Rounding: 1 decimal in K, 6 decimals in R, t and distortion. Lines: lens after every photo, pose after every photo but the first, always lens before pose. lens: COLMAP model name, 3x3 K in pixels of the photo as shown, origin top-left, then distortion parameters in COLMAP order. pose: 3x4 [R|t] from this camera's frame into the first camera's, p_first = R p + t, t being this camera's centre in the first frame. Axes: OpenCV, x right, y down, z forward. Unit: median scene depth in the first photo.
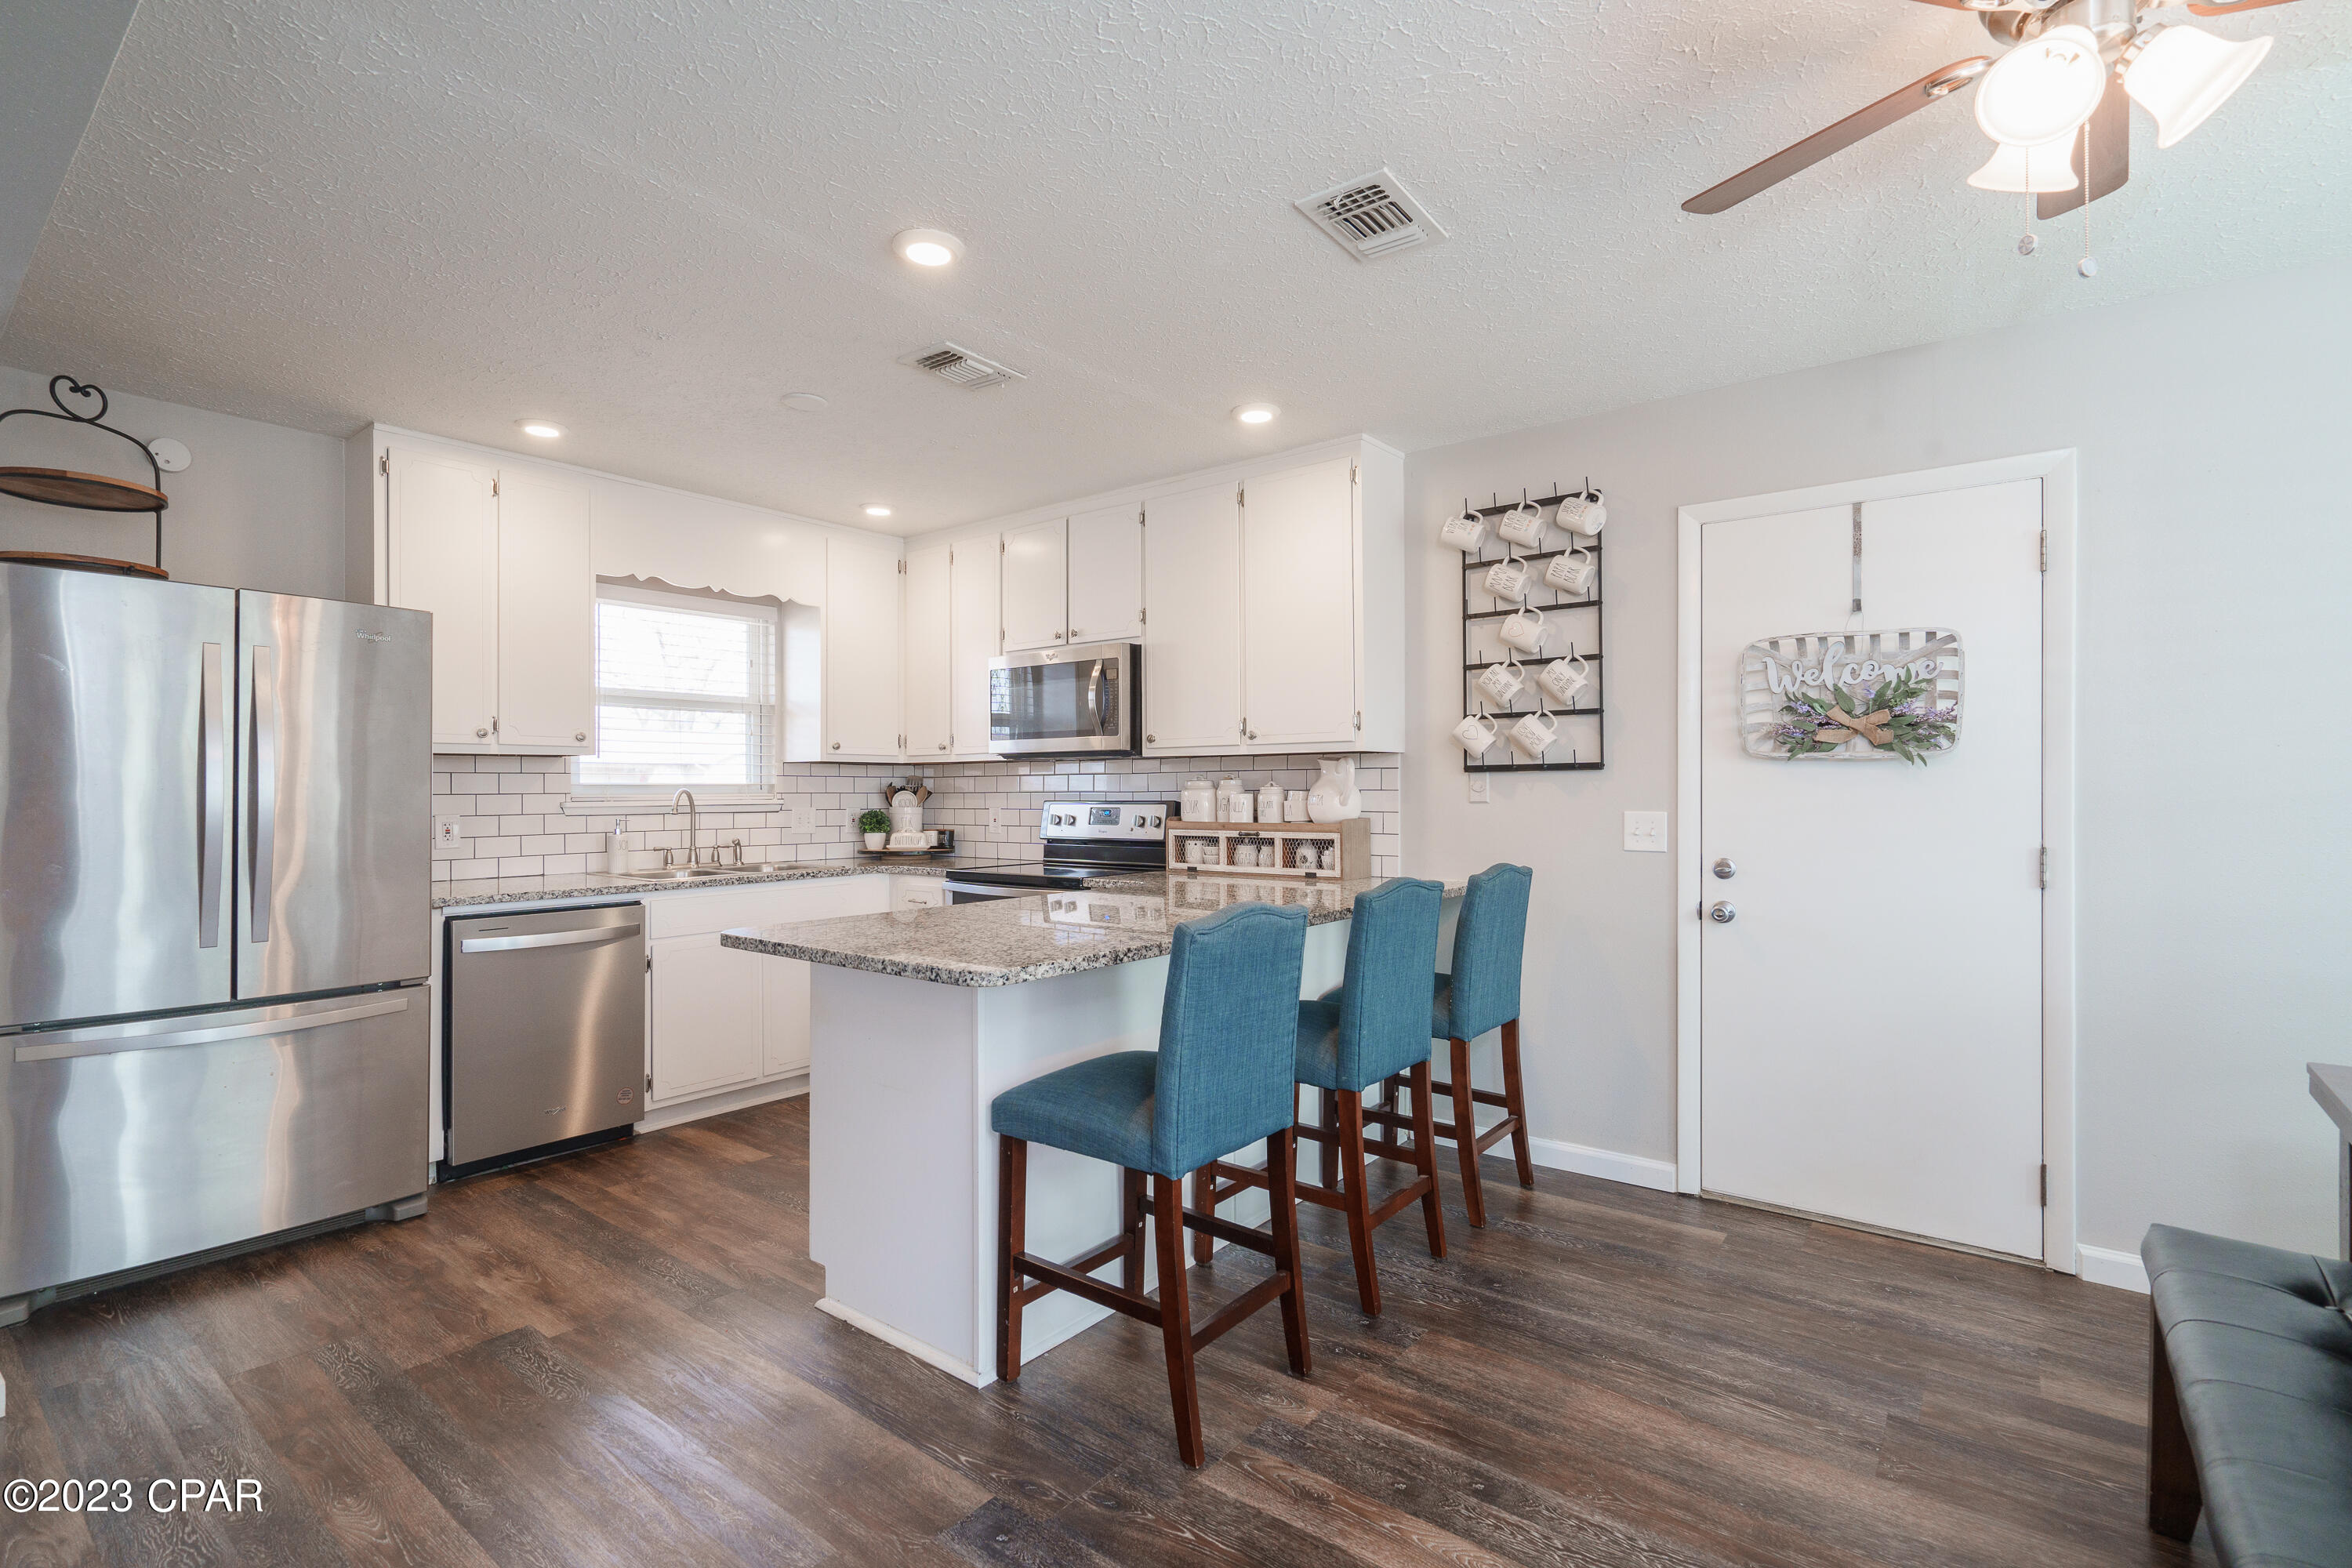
lens RADIAL K [[1076.6, 0, 1178.1], [0, 1076.6, 791.7], [0, 0, 1]] dist [-0.004881, 0.001548]
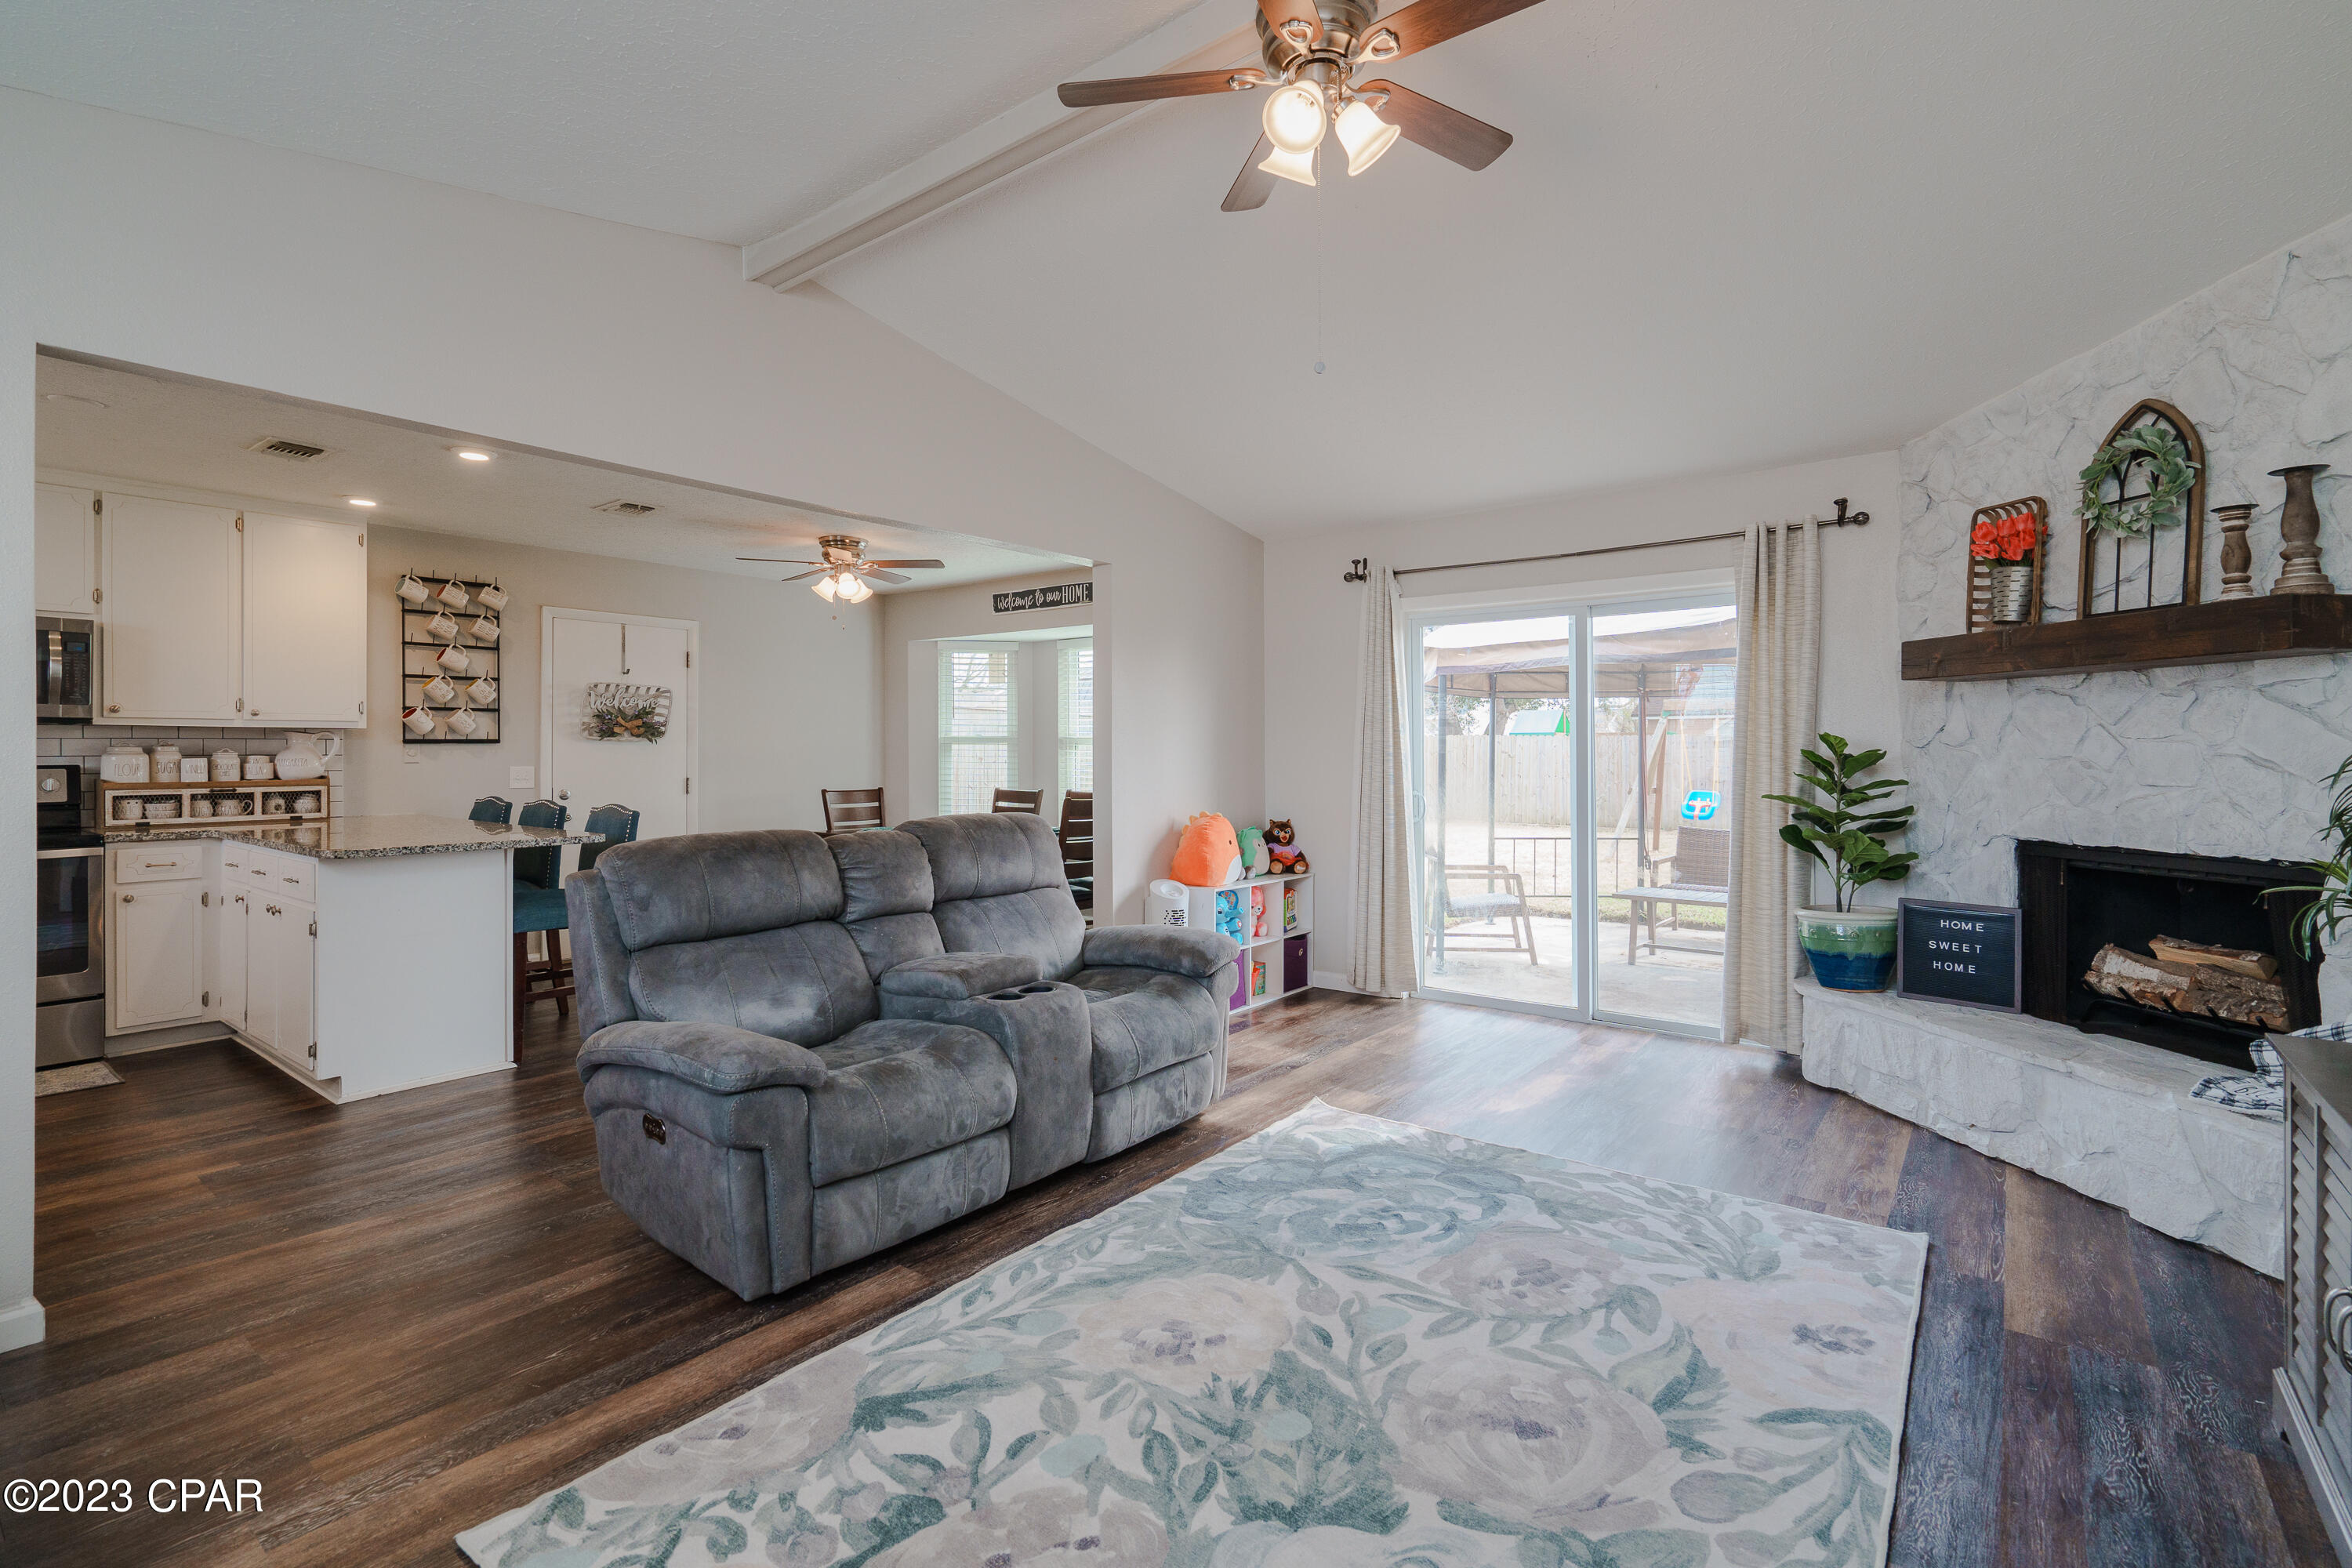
lens RADIAL K [[1073.1, 0, 1179.5], [0, 1073.1, 744.4], [0, 0, 1]] dist [-0.004014, 0.001220]
pose [[0.000965, 0.009261, 0.999957, -1.203333], [0.002332, 0.999954, -0.009263, 0.000104], [-0.999997, 0.002341, 0.000943, -0.105671]]
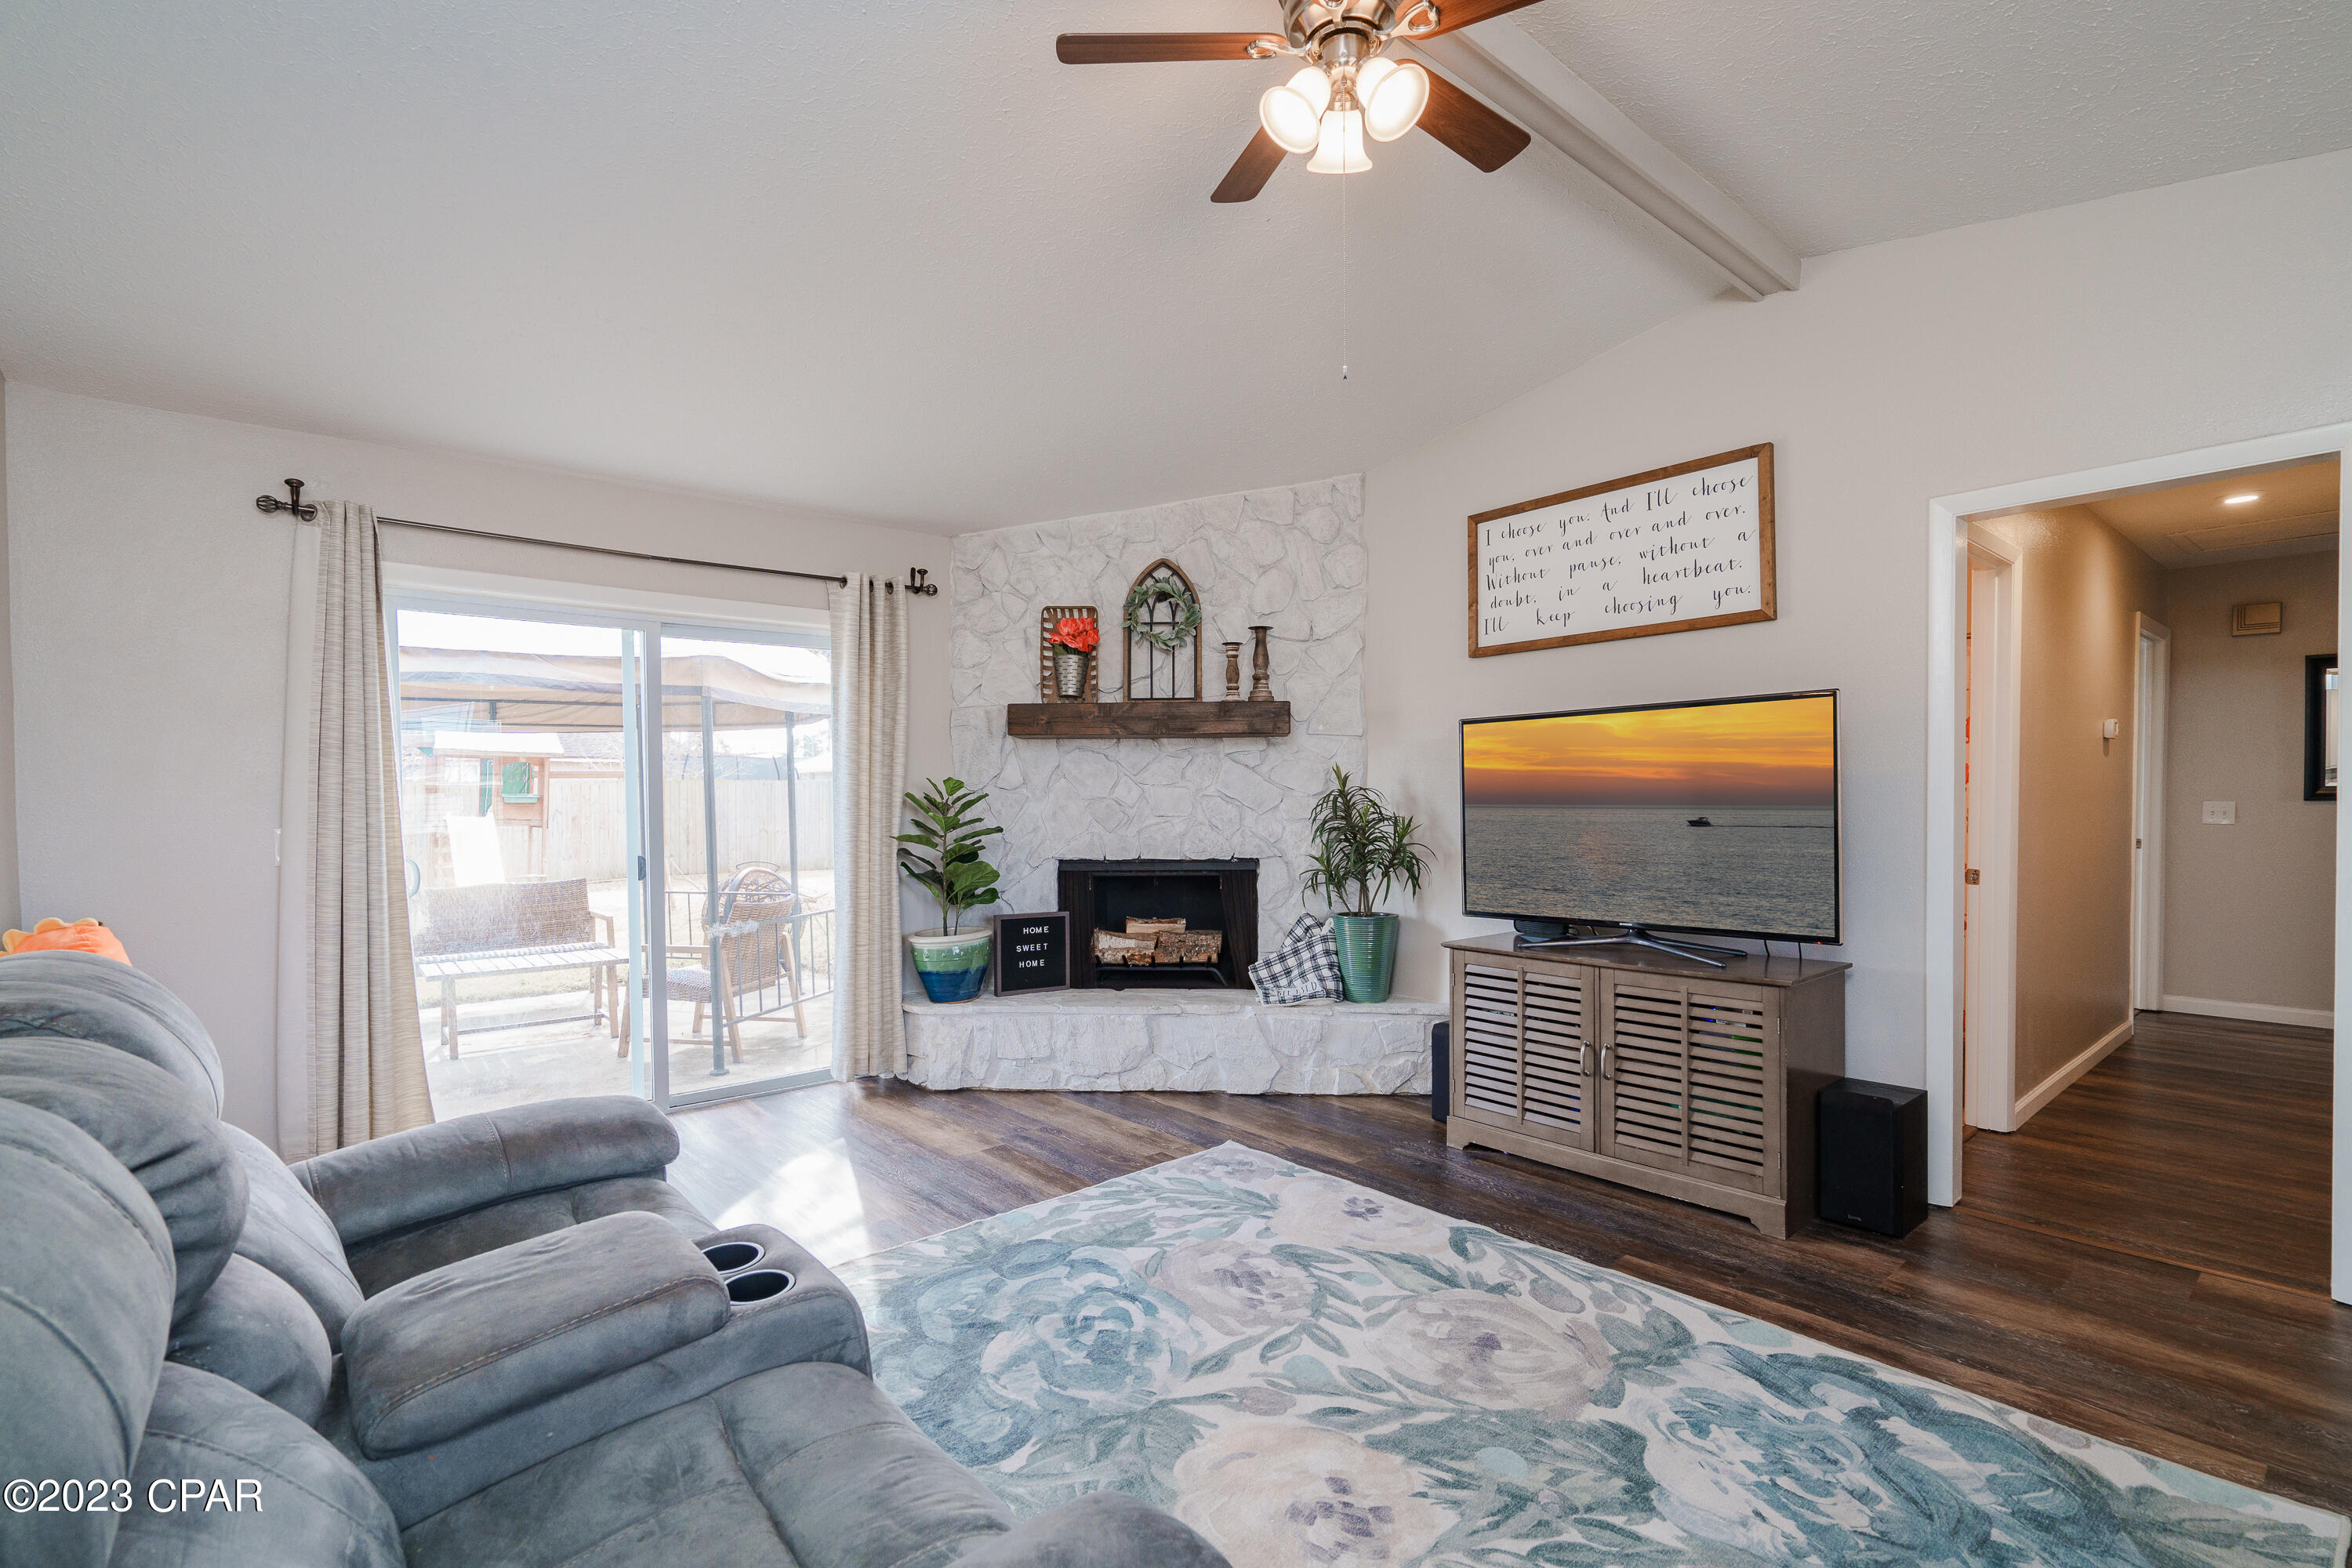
lens RADIAL K [[1075.7, 0, 1170.1], [0, 1075.7, 816.6], [0, 0, 1]] dist [-0.000864, 0.000956]
pose [[-0.978792, 0.002493, 0.204843, -0.645844], [0.006955, 0.999754, 0.021067, 0.000034], [-0.204740, 0.022045, -0.978568, 0.367972]]
